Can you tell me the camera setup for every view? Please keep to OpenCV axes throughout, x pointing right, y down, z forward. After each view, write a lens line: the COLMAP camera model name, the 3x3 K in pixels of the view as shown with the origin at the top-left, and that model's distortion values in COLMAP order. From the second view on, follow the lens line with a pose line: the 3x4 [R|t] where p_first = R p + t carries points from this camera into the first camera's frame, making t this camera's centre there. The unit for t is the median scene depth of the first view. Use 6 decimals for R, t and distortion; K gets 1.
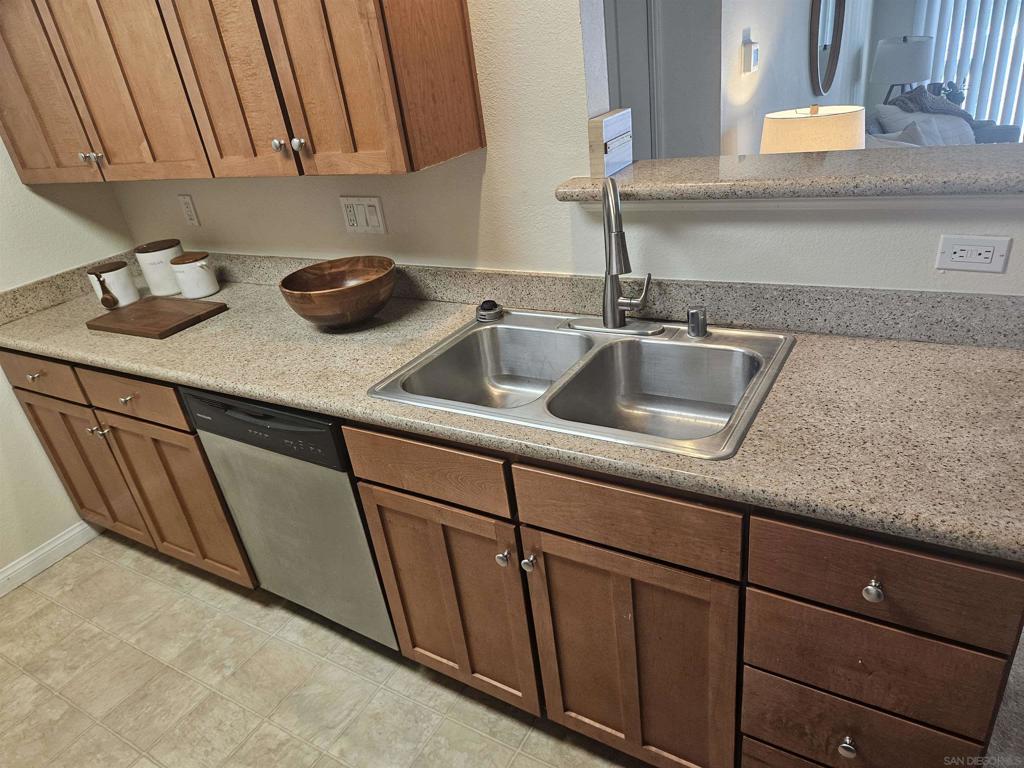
lens RADIAL K [[692.2, 0, 516.1], [0, 692.2, 395.0], [0, 0, 1]] dist [0.076272, -0.057364]
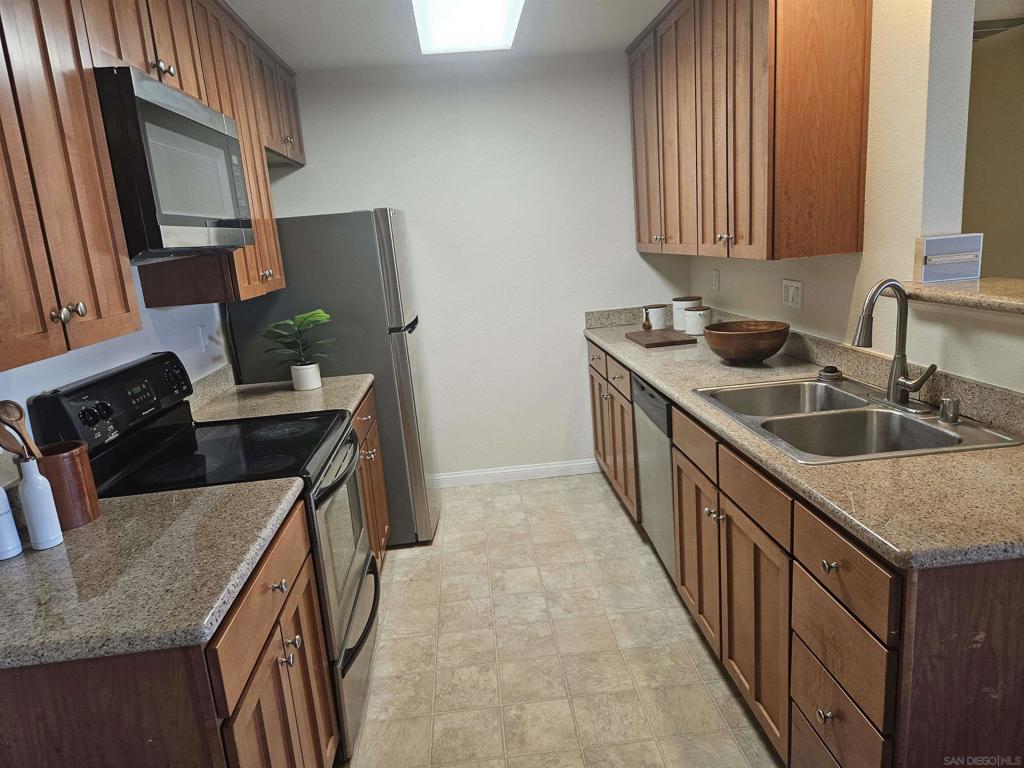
lens RADIAL K [[692.2, 0, 515.2], [0, 692.2, 385.6], [0, 0, 1]] dist [0.076272, -0.057364]
pose [[0.592375, 0.254959, -0.764257, 0.568362], [-0.364977, 0.930608, 0.027561, 0.068417], [0.718251, 0.262610, 0.644323, -0.218763]]
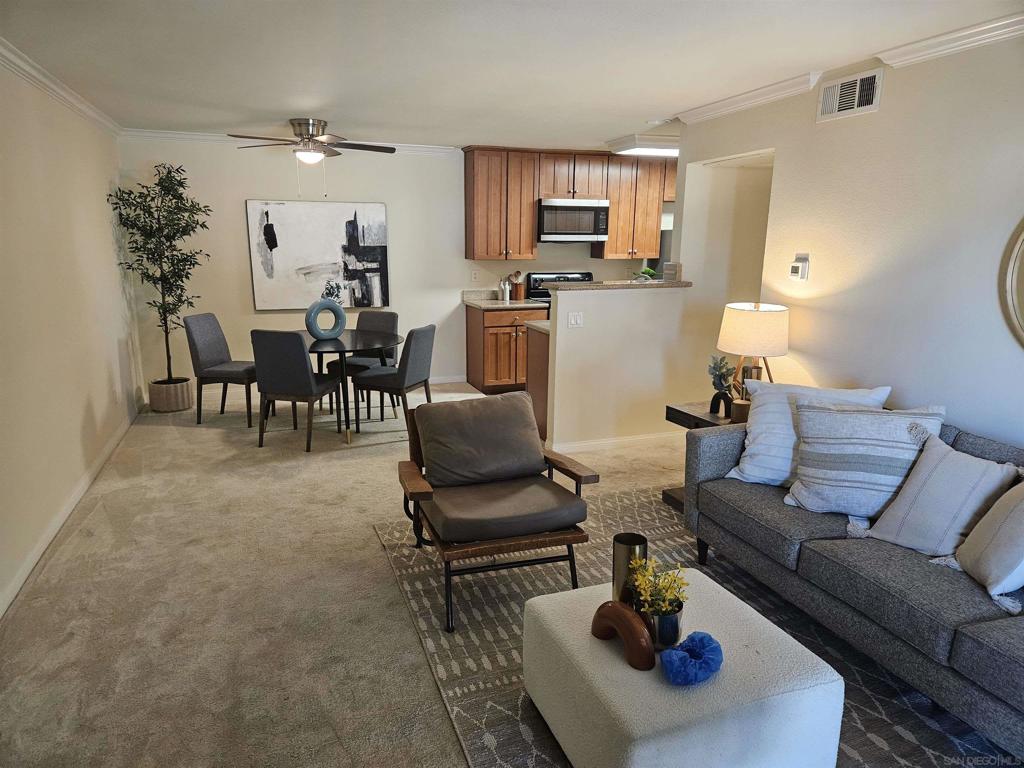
lens RADIAL K [[692.2, 0, 503.3], [0, 692.2, 385.1], [0, 0, 1]] dist [0.076272, -0.057364]
pose [[-0.638495, 0.282314, -0.715977, 2.418723], [-0.282301, 0.779539, 0.559128, -1.219950], [0.715982, 0.559122, -0.418035, 1.683479]]
